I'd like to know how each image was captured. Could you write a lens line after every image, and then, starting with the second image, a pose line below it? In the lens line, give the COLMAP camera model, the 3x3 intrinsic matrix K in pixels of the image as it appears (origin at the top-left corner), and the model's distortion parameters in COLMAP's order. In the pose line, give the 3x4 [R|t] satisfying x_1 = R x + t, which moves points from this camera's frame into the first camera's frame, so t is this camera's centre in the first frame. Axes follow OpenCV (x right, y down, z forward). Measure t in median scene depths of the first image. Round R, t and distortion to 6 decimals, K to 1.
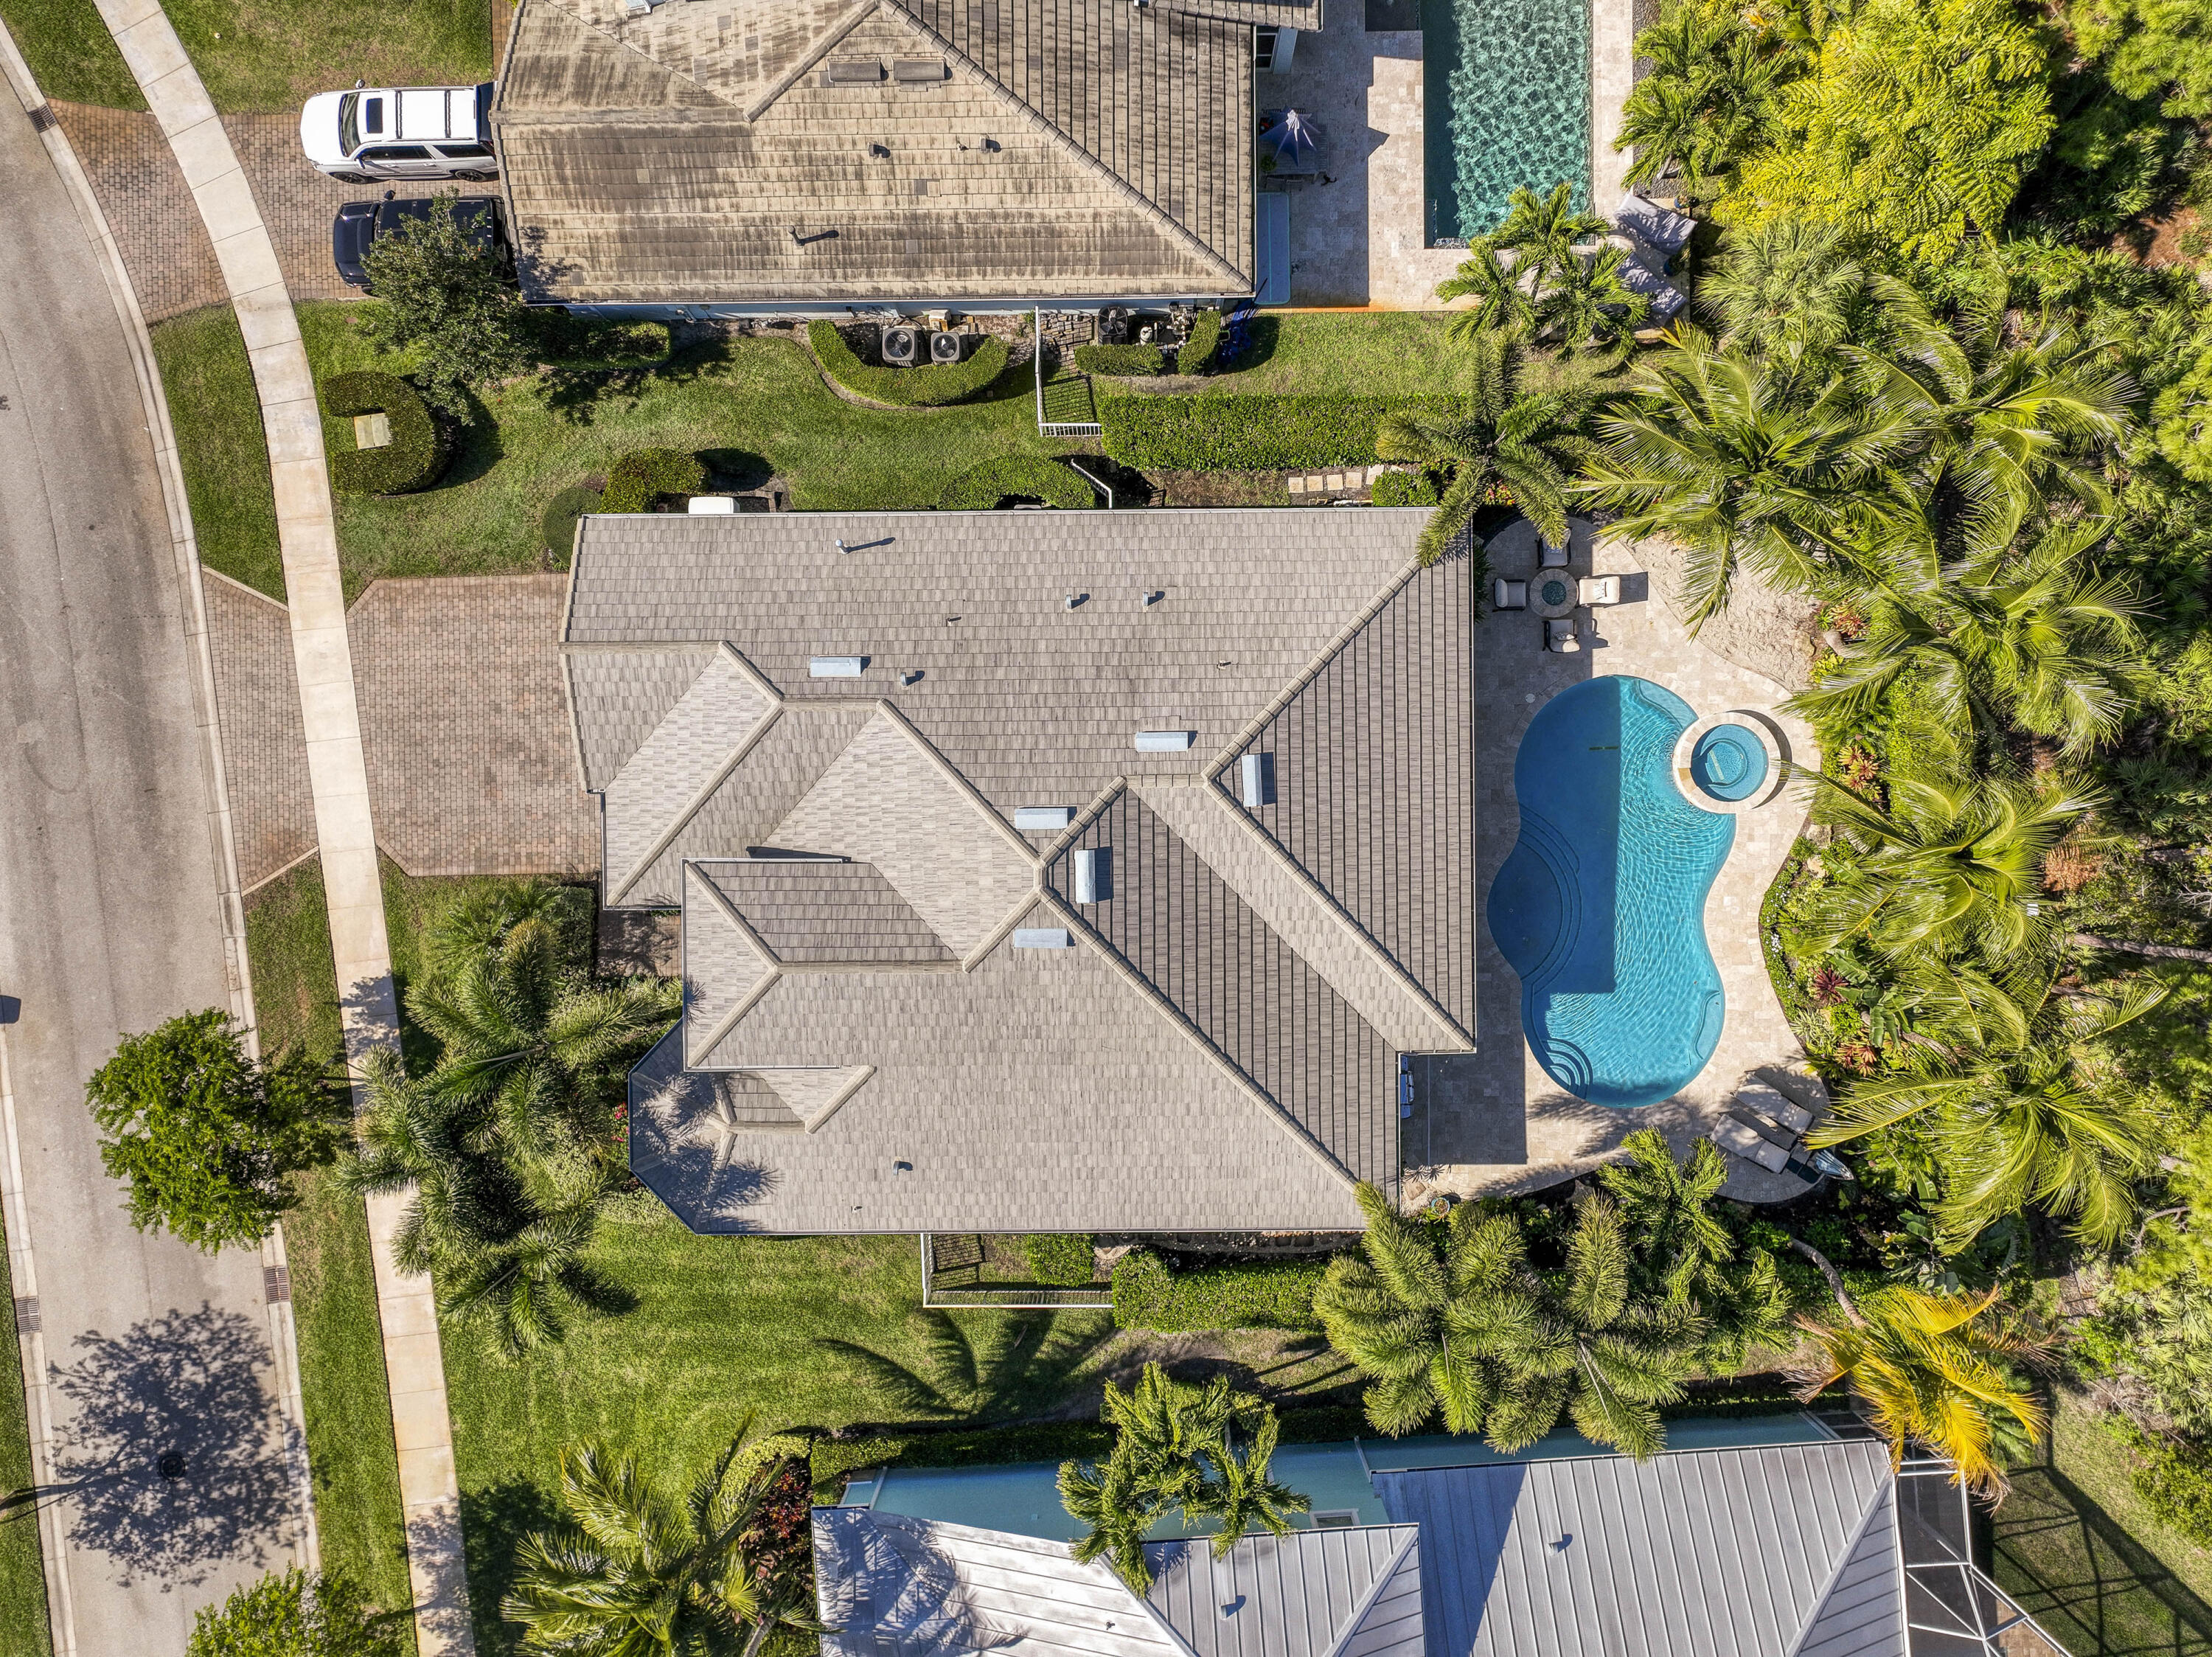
lens RADIAL K [[1540.1, 0, 1106.0], [0, 1540.1, 828.5], [0, 0, 1]] dist [0.003935, 0.007566]
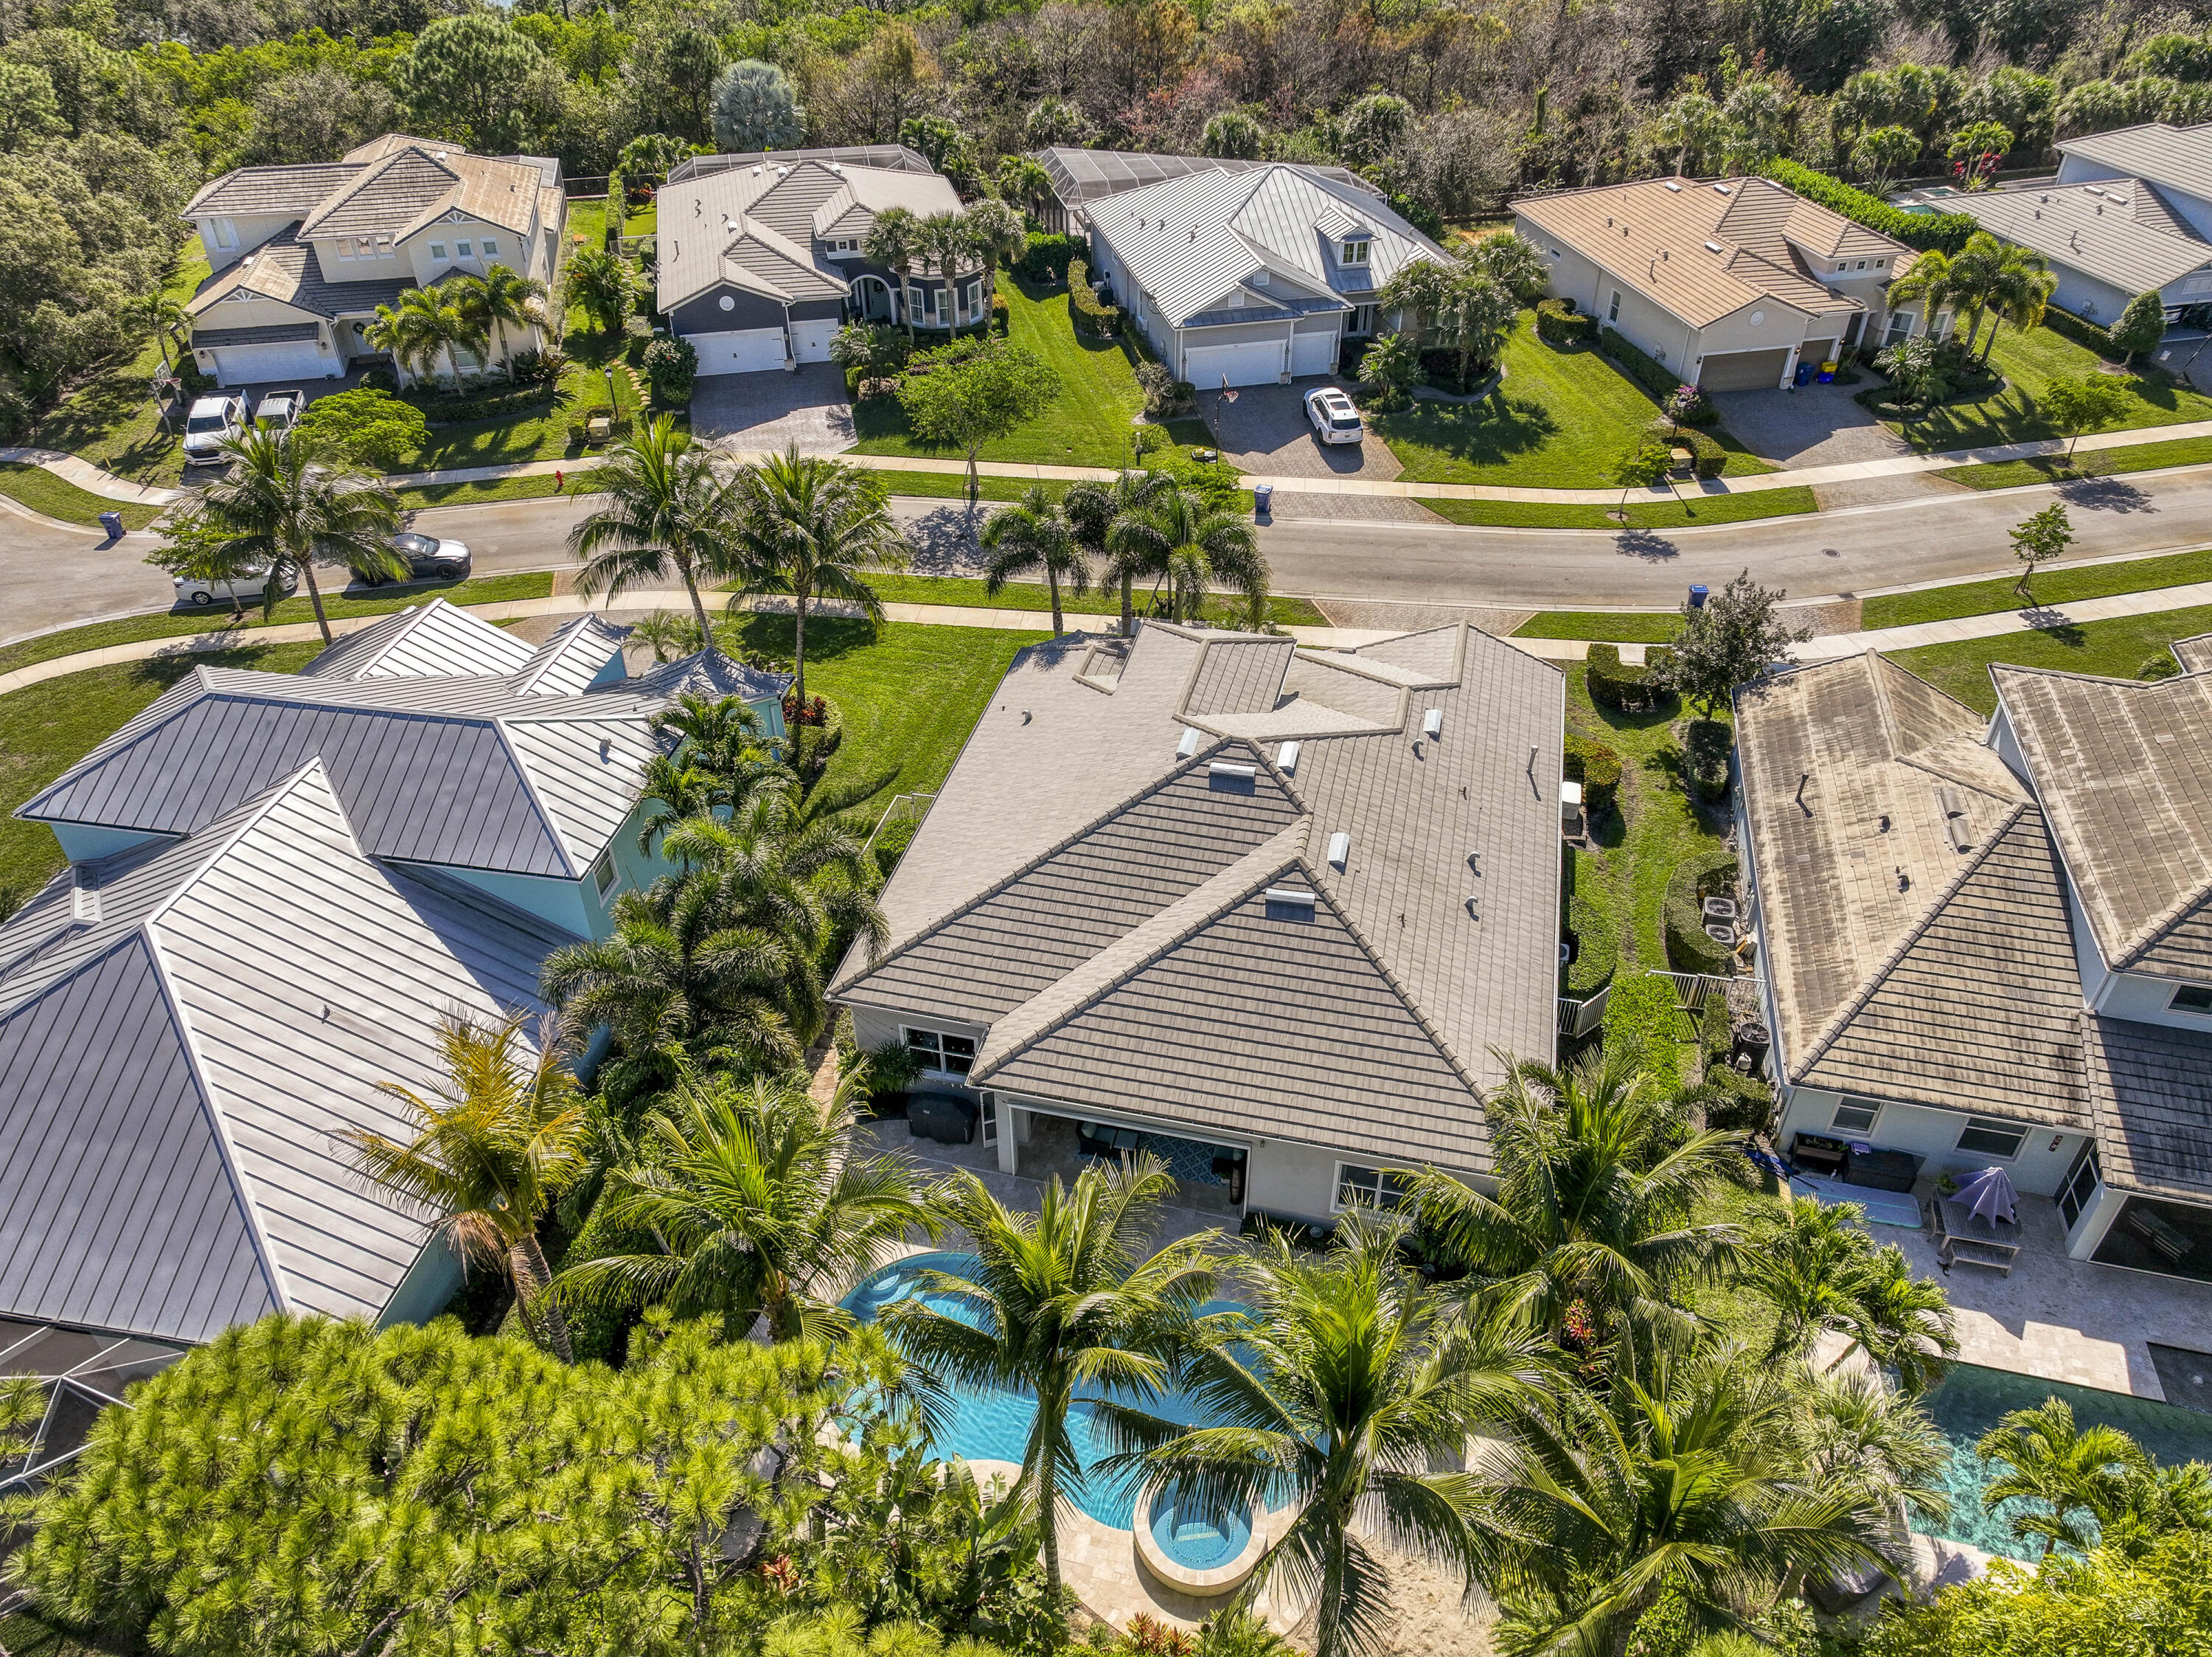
lens RADIAL K [[1550.6, 0, 1112.3], [0, 1550.6, 825.7], [0, 0, 1]] dist [-0.007734, 0.020947]
pose [[-0.246365, 0.597379, -0.763179, 0.795921], [-0.969166, -0.148020, 0.196998, -0.100887], [0.004717, 0.788180, 0.615426, 0.265661]]
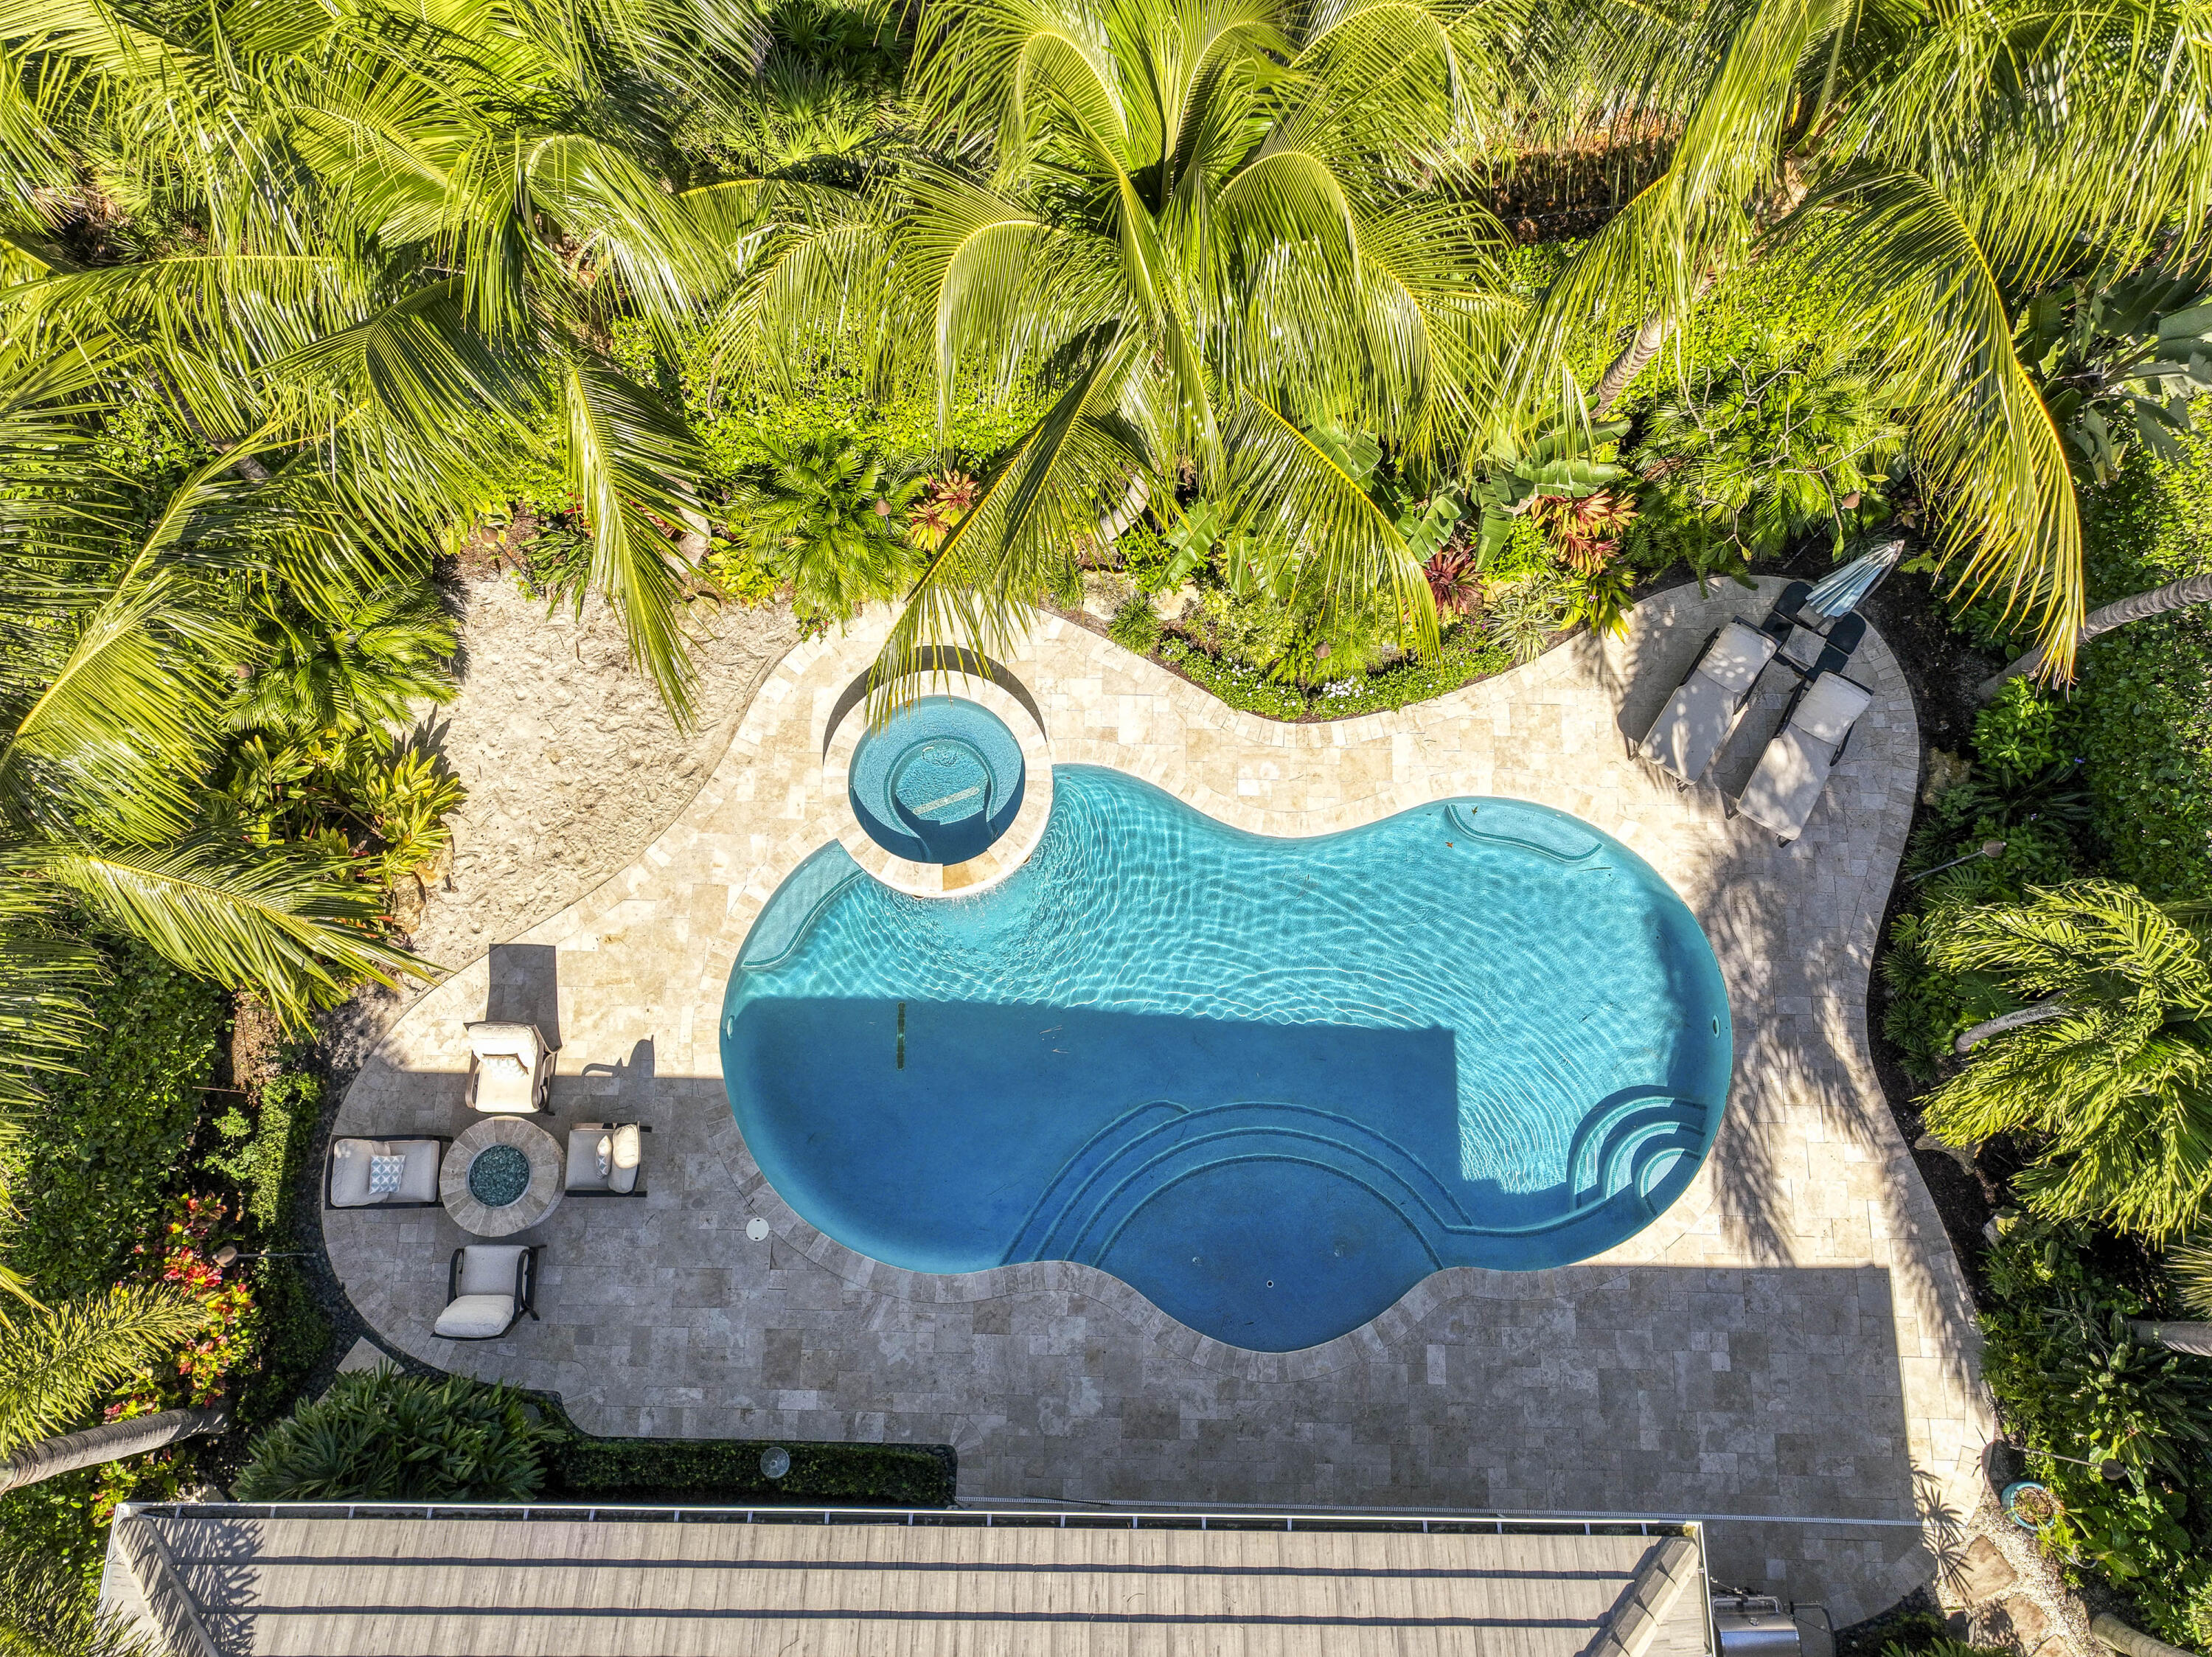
lens RADIAL K [[1550.6, 0, 1112.3], [0, 1550.6, 825.7], [0, 0, 1]] dist [-0.007734, 0.020947]
pose [[0.025033, -0.959686, 0.279959, 0.269715], [0.999680, 0.023041, -0.010404, 0.012622], [0.003534, 0.280130, 0.959956, 0.581209]]
